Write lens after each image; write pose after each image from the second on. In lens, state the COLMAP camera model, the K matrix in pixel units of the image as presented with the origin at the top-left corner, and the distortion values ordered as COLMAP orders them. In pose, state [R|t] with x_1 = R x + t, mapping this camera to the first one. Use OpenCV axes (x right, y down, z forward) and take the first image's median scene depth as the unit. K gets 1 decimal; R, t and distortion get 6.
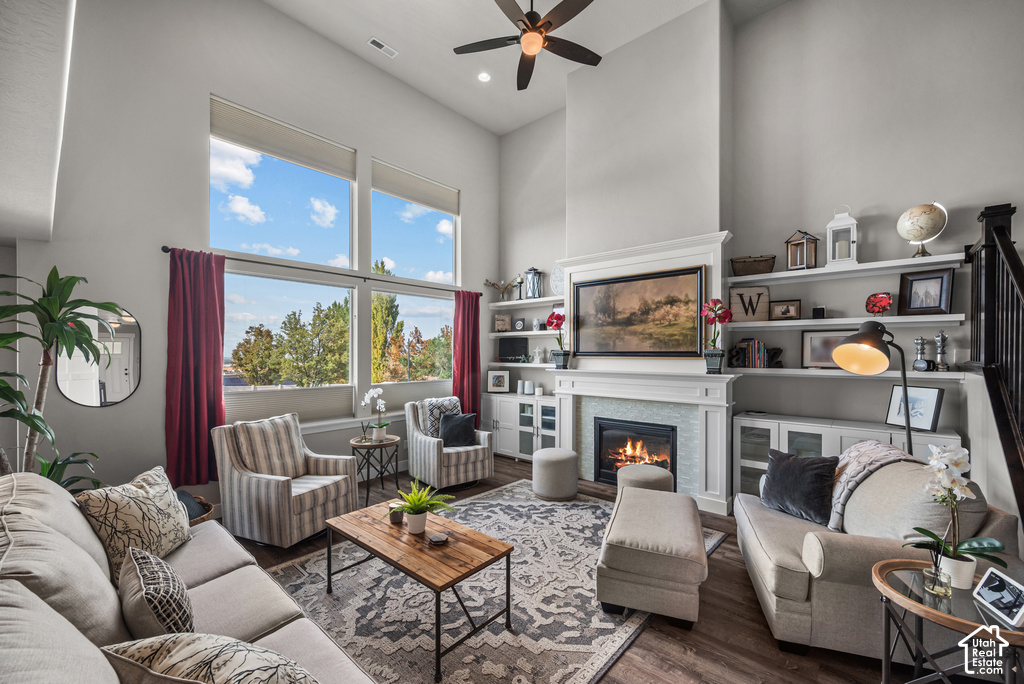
lens RADIAL K [[415.2, 0, 521.8], [0, 415.2, 351.1], [0, 0, 1]] dist [-0.000753, -0.000100]
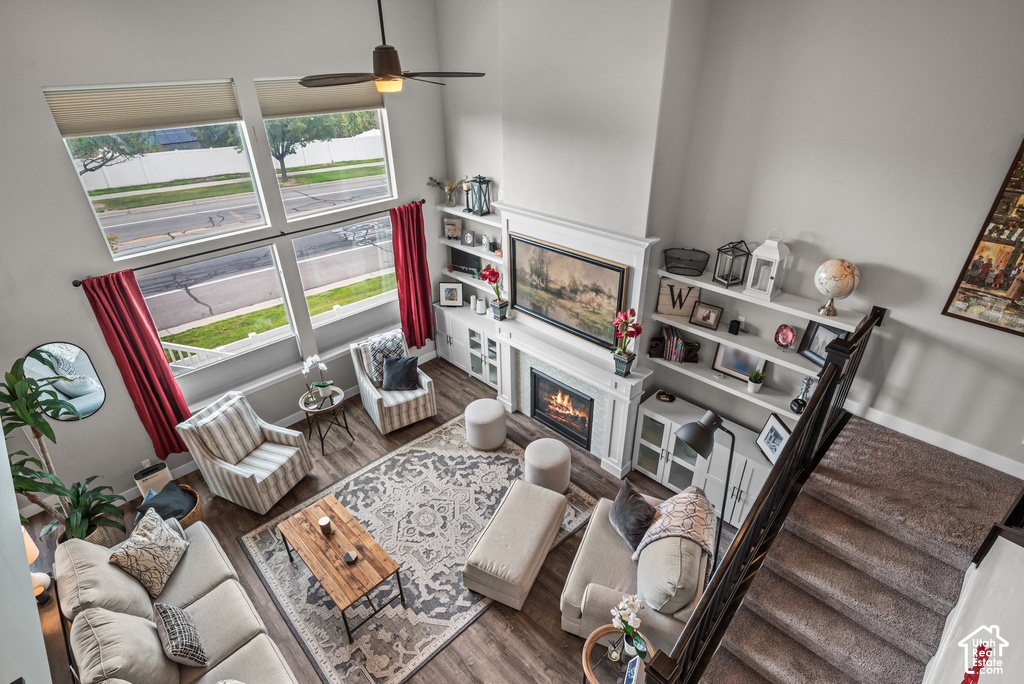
lens RADIAL K [[519.1, 0, 525.1], [0, 519.1, 339.3], [0, 0, 1]] dist [0.001104, -0.000271]
pose [[0.997454, 0.026850, -0.066058, 0.282139], [0.008970, 0.871794, 0.489791, -0.608507], [0.070740, -0.489137, 0.869334, -0.093630]]
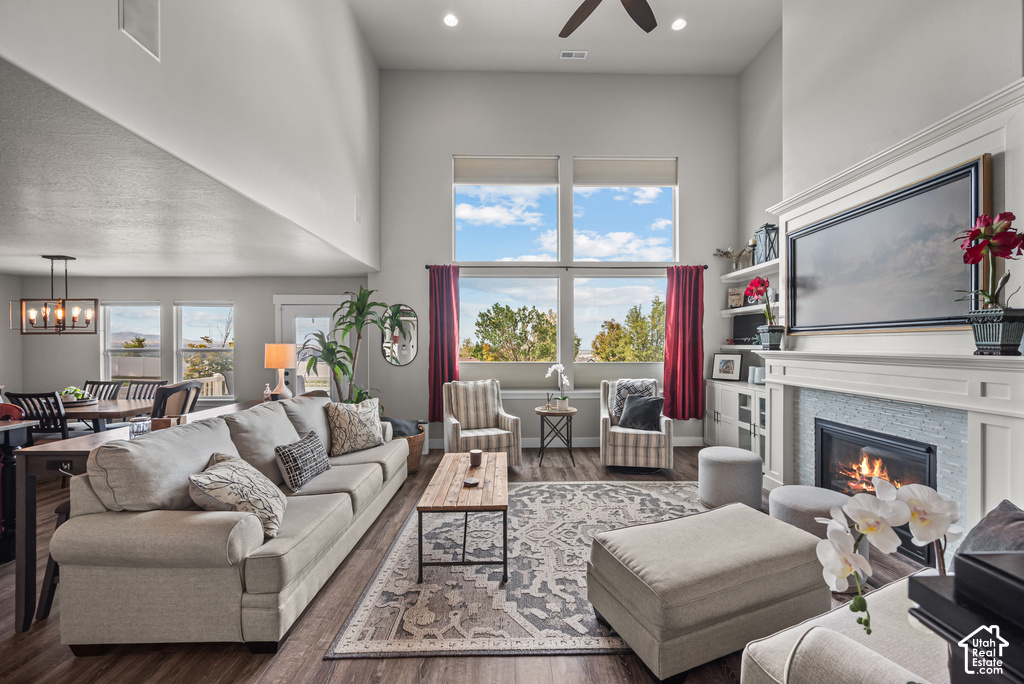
lens RADIAL K [[411.0, 0, 515.6], [0, 411.0, 344.0], [0, 0, 1]] dist [-0.002373, -0.000225]
pose [[0.668717, -0.002480, -0.743513, 0.409194], [0.004242, 0.999991, 0.000479, 0.035098], [0.743505, -0.003474, 0.668722, 0.176339]]
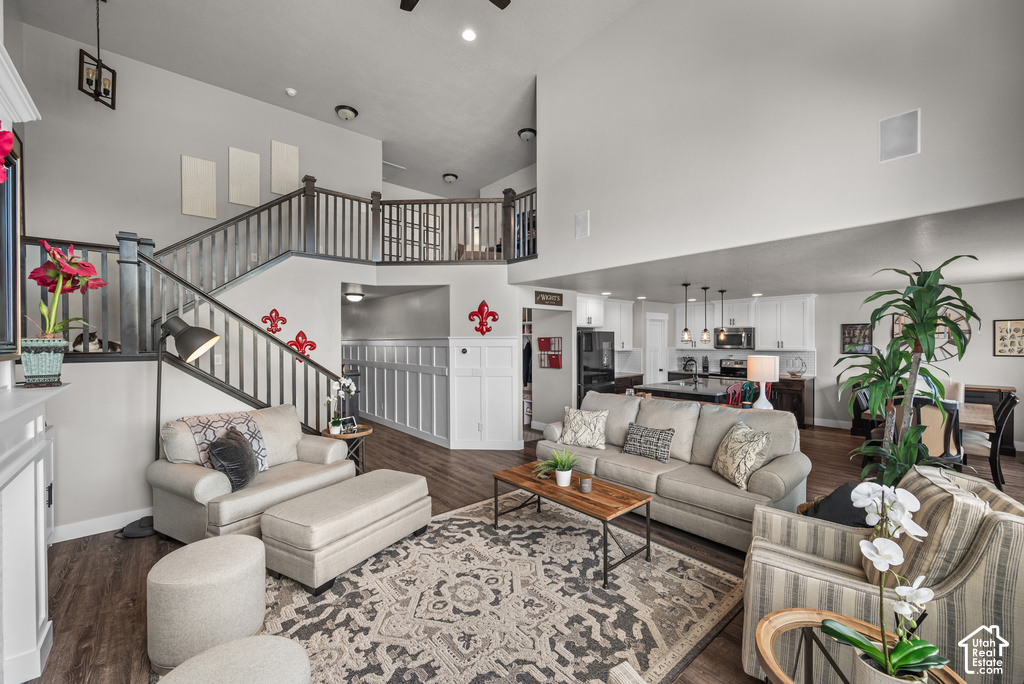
lens RADIAL K [[411.0, 0, 515.6], [0, 411.0, 344.0], [0, 0, 1]] dist [-0.002373, -0.000225]
pose [[-0.987999, 0.003027, 0.154432, -0.176461], [0.003173, 0.999995, 0.000702, 0.004805], [-0.154429, 0.001184, -0.988003, 1.307881]]
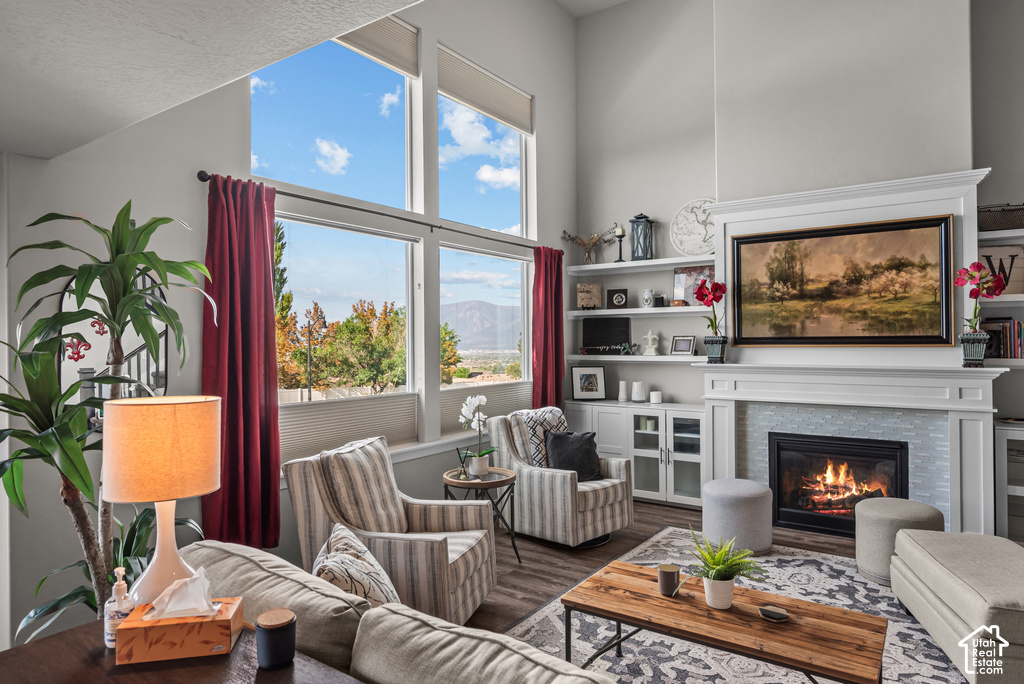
lens RADIAL K [[624.1, 0, 526.8], [0, 624.1, 331.6], [0, 0, 1]] dist [-0.002945, -0.000065]
pose [[0.993712, -0.005566, 0.111830, -0.391839], [0.006843, 0.999916, -0.011038, 0.000405], [-0.111759, 0.011733, 0.993666, 0.016661]]
